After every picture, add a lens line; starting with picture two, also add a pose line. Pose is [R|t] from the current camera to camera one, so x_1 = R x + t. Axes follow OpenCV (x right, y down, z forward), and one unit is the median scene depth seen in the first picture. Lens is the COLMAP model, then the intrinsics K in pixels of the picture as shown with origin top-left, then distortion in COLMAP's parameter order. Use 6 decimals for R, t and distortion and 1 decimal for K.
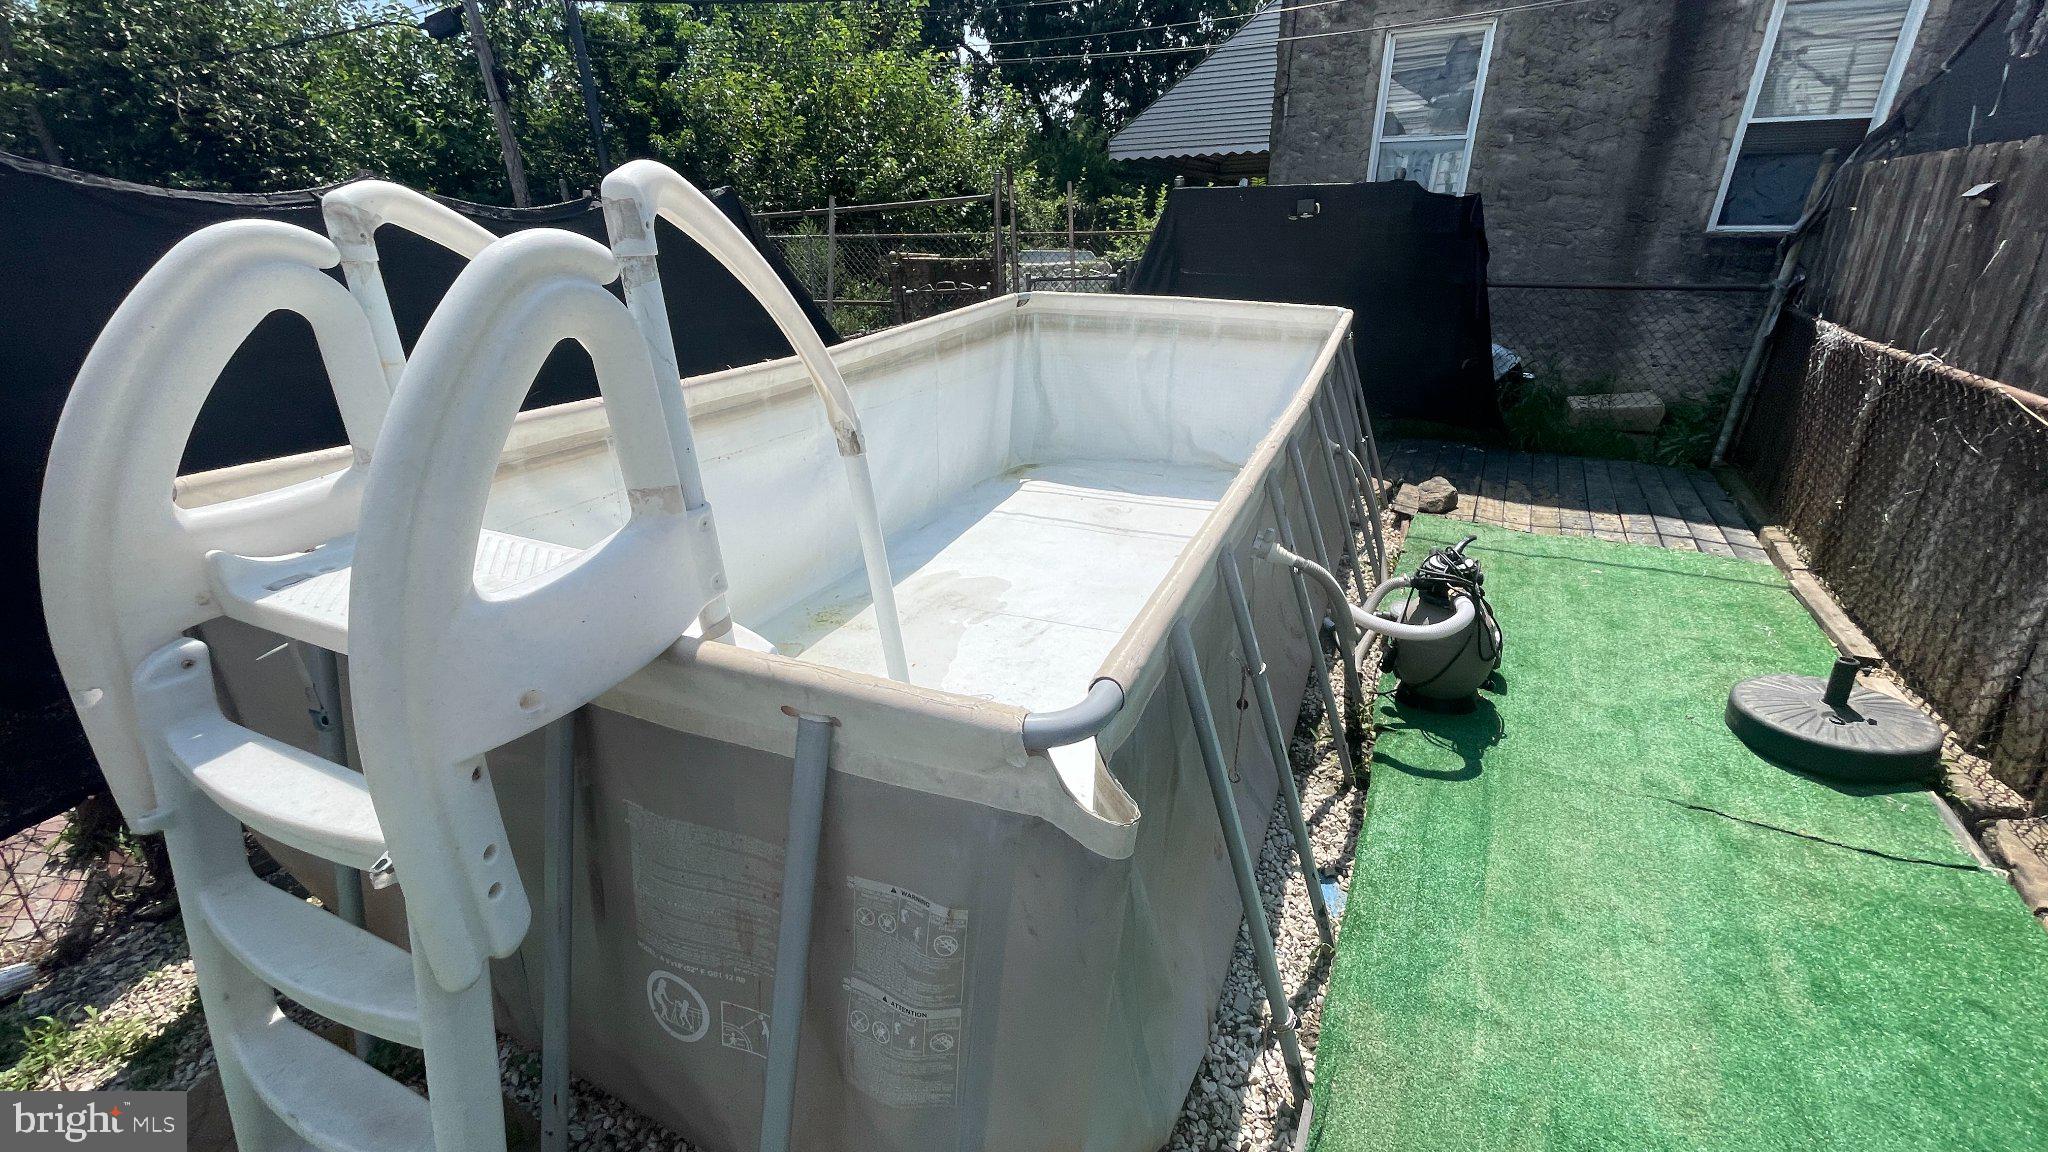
lens RADIAL K [[825.4, 0, 1023.4], [0, 825.4, 564.8], [0, 0, 1]] dist [0.011701, -0.000765]
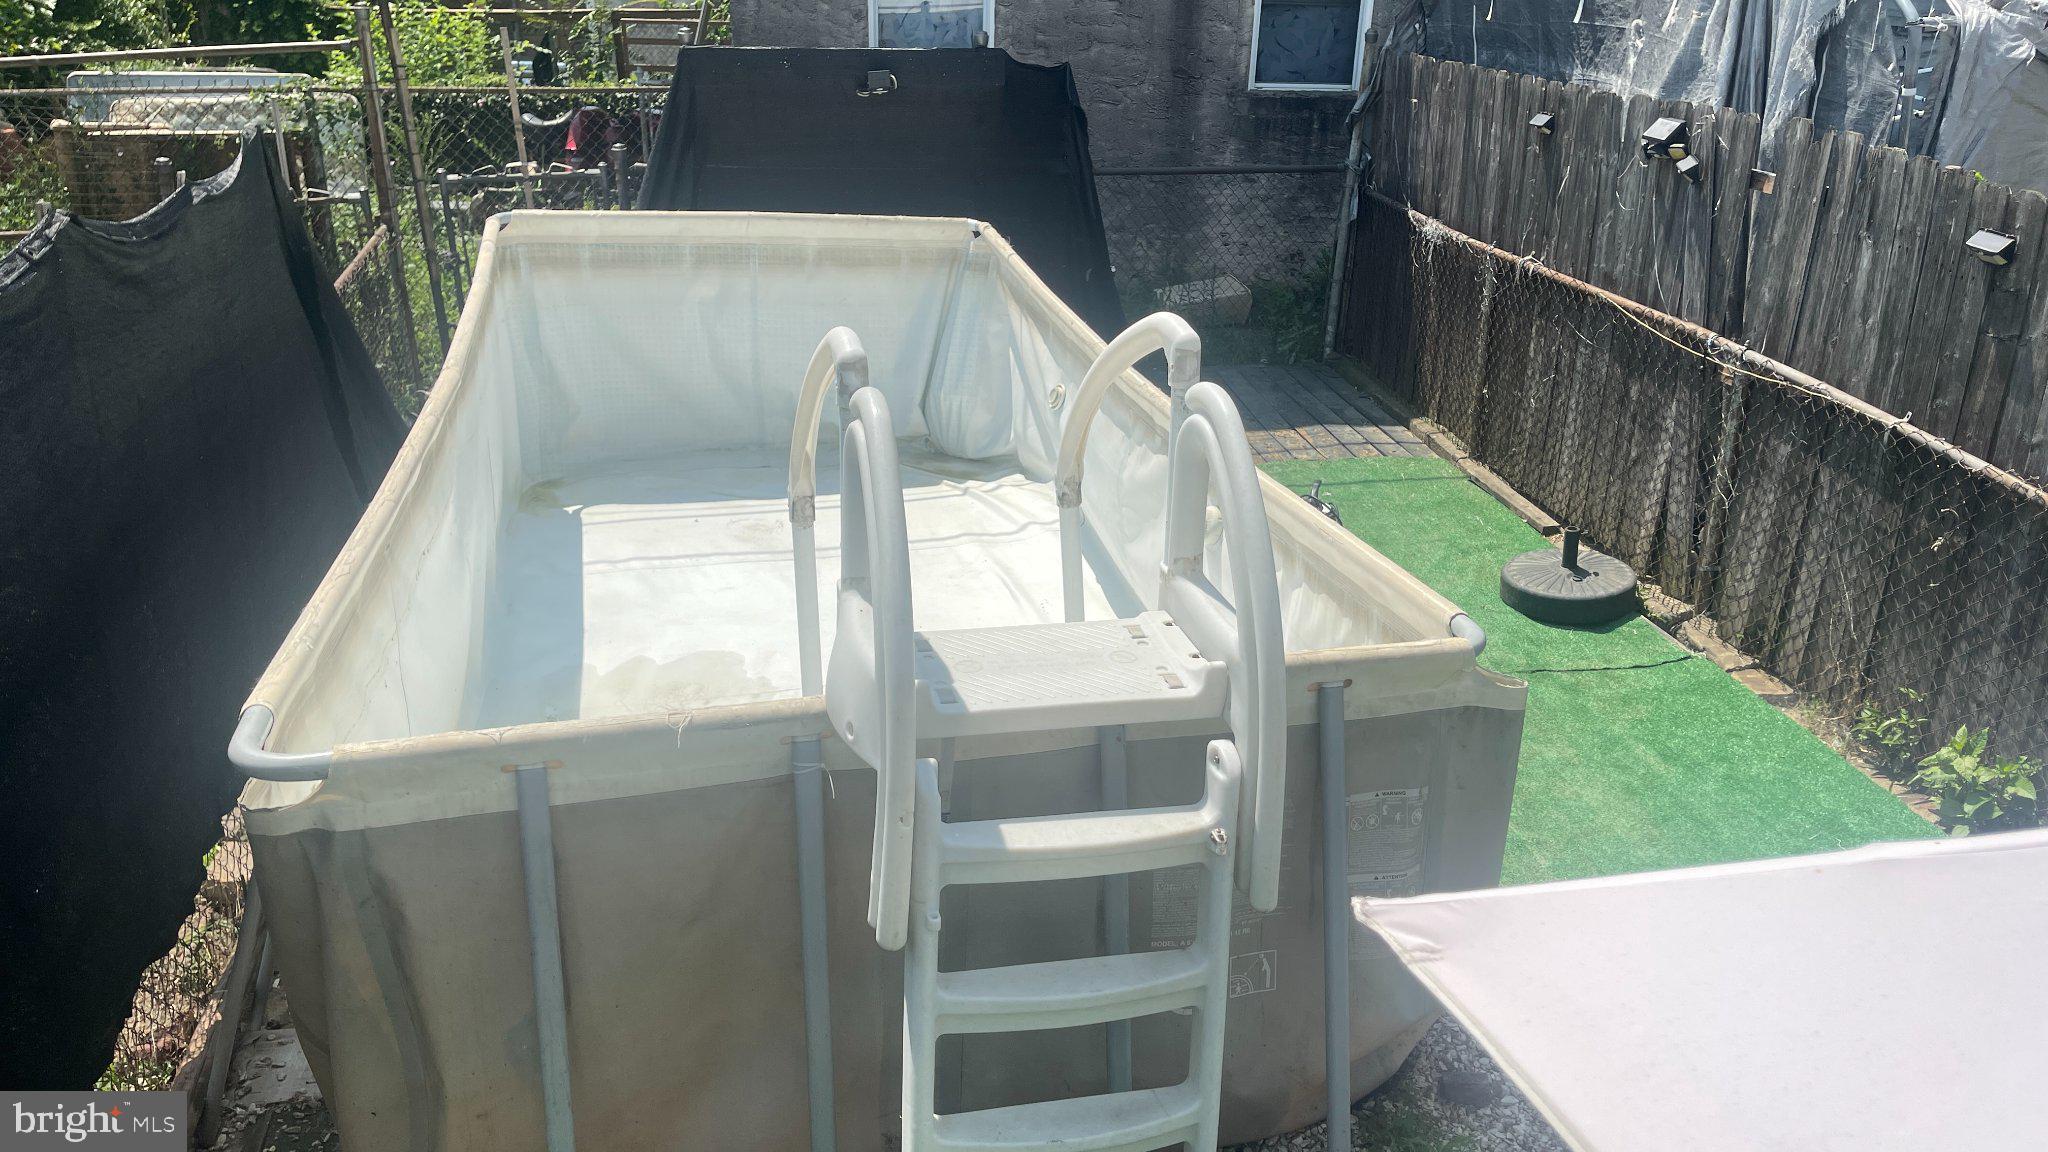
lens RADIAL K [[1532.5, 0, 1023.8], [0, 1532.5, 576.9], [0, 0, 1]] dist [0.046690, 0.004130]
pose [[0.800061, -0.203080, 0.564501, -0.644719], [0.205374, 0.976822, 0.060338, -0.081240], [-0.563671, 0.067660, 0.823224, -0.271518]]
